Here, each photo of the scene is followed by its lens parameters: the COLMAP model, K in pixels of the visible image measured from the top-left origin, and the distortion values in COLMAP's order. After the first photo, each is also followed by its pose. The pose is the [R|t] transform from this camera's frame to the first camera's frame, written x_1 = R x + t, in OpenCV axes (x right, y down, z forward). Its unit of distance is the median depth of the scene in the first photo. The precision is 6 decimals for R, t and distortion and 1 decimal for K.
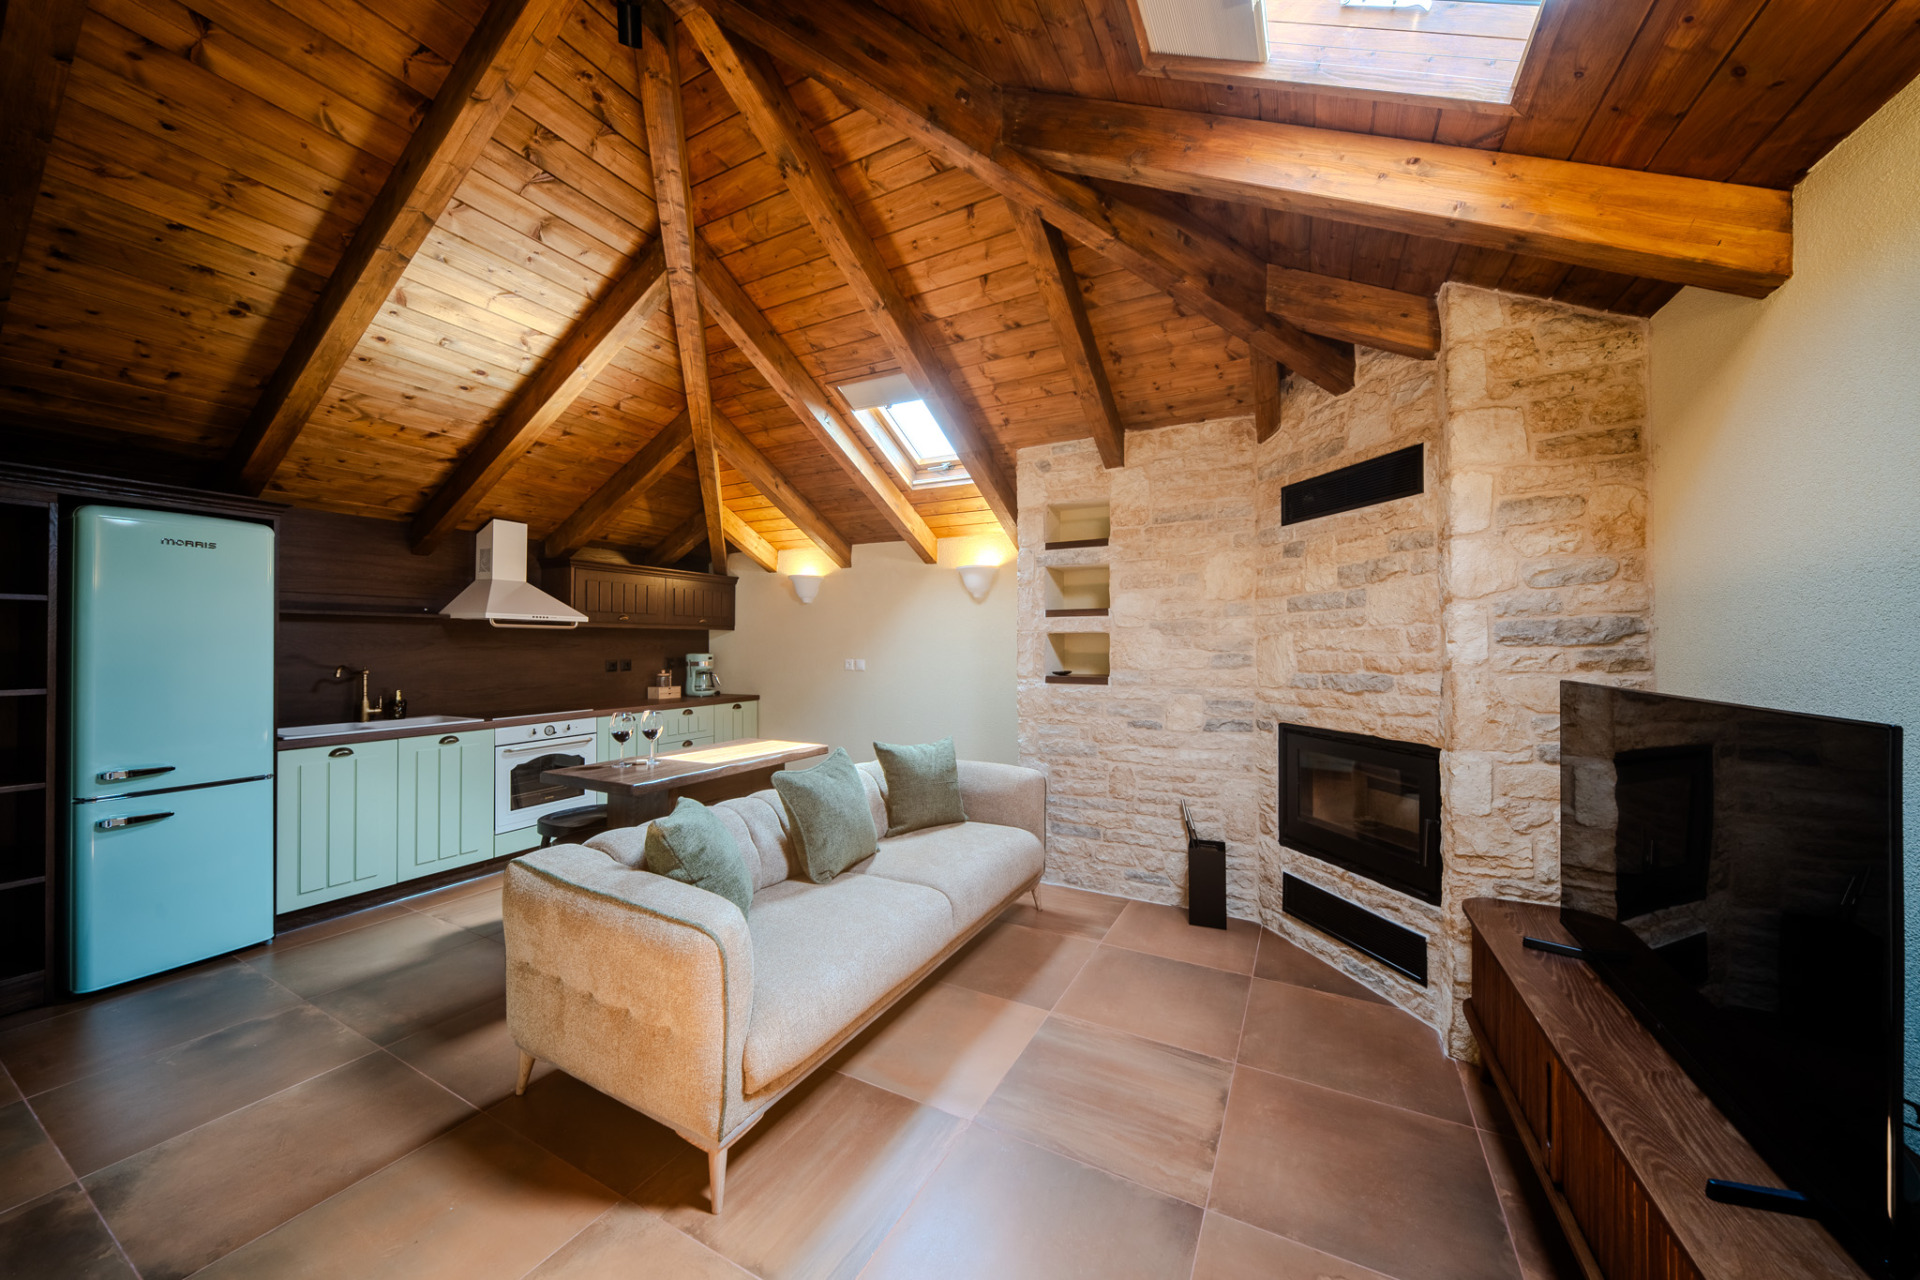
lens RADIAL K [[665.2, 0, 960.4], [0, 665.2, 638.4], [0, 0, 1]] dist [-0.013750, -0.000059]
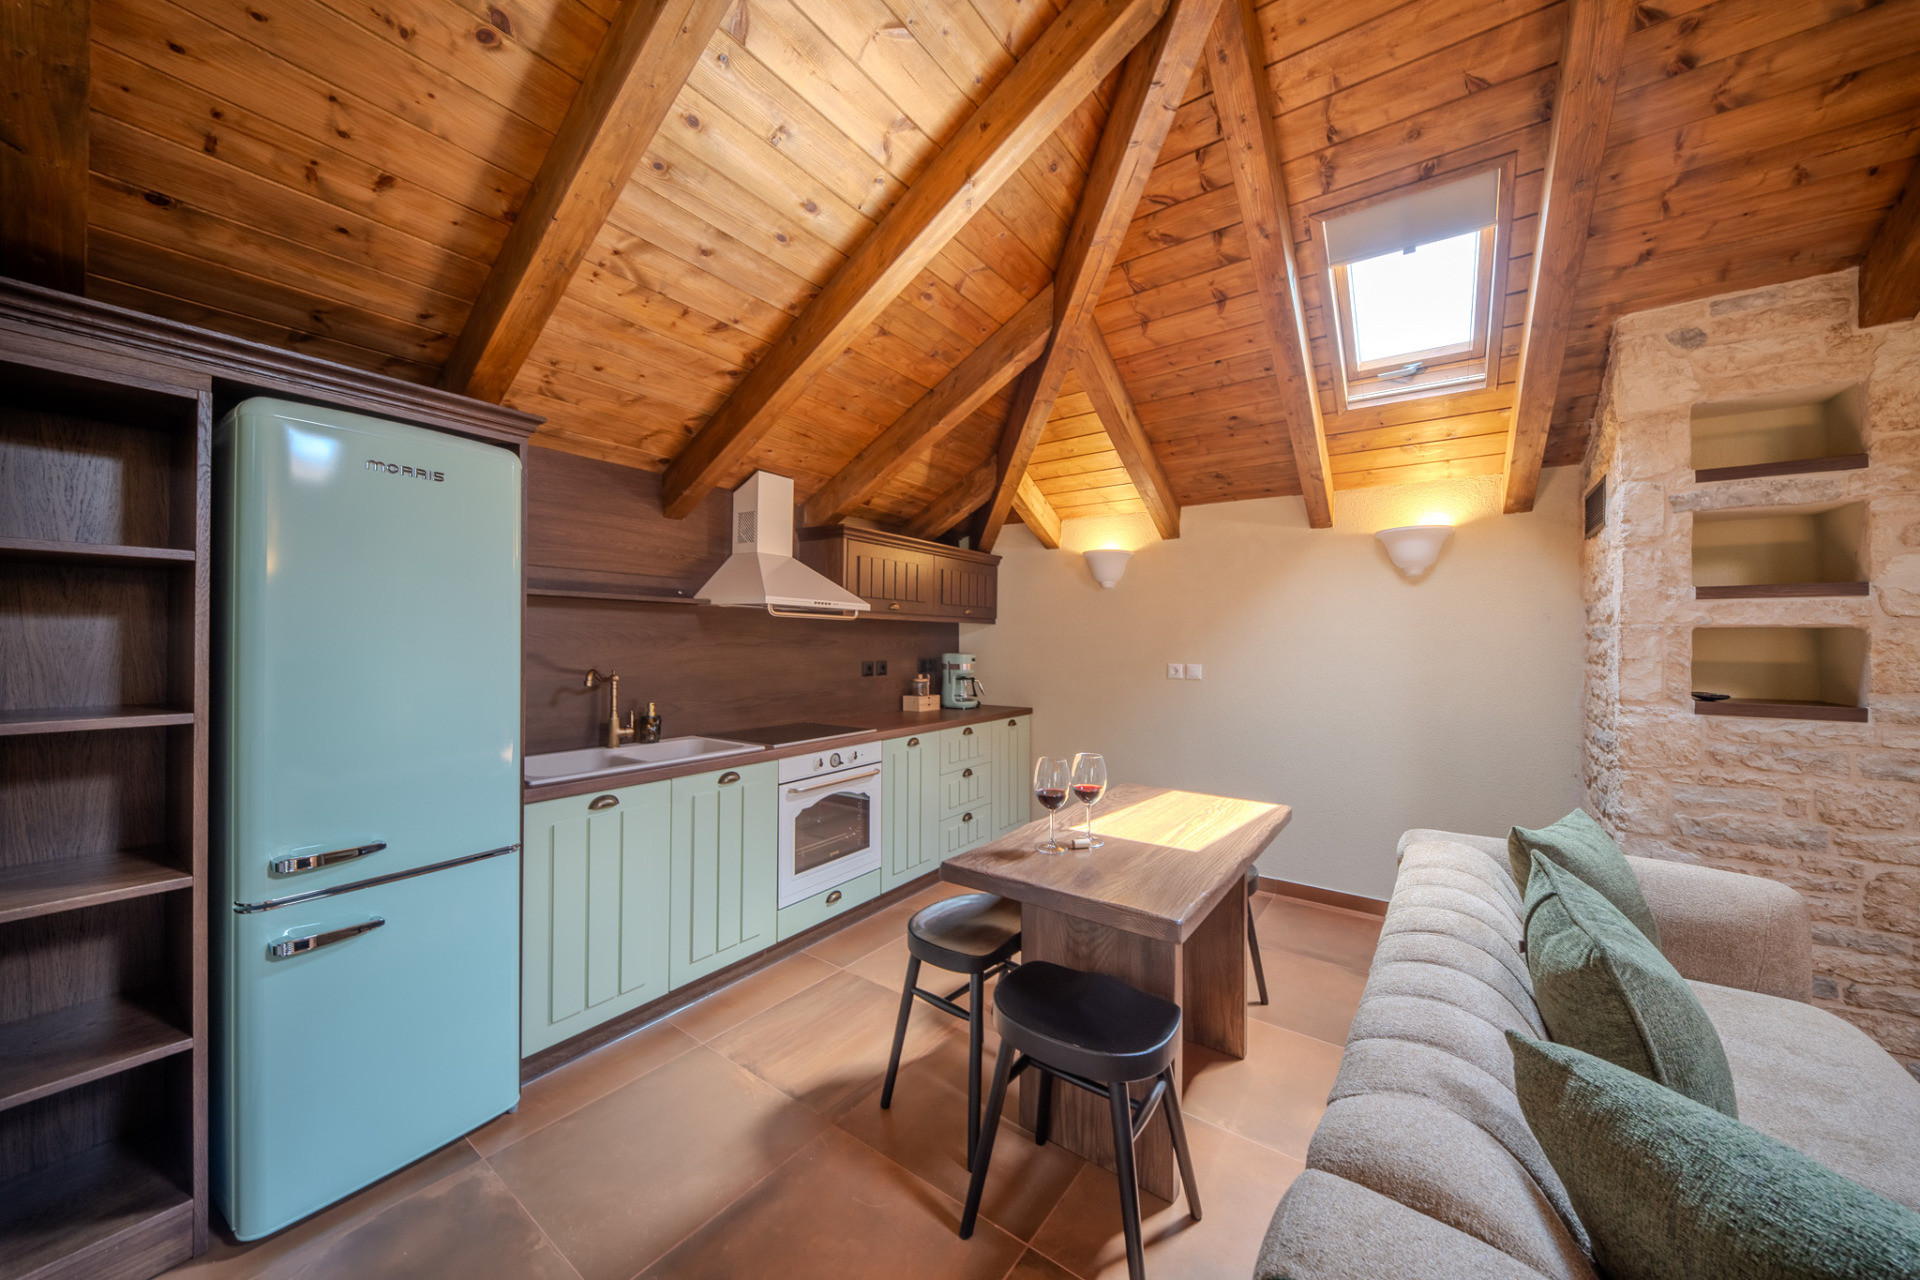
lens RADIAL K [[670.6, 0, 960.0], [0, 670.6, 640.0], [0, 0, 1]] dist [0.006347, -0.005387]
pose [[0.987955, 0.006738, -0.154596, -0.418076], [-0.005957, 0.999967, 0.005512, 0.003759], [0.154628, -0.004525, 0.987962, 0.333878]]
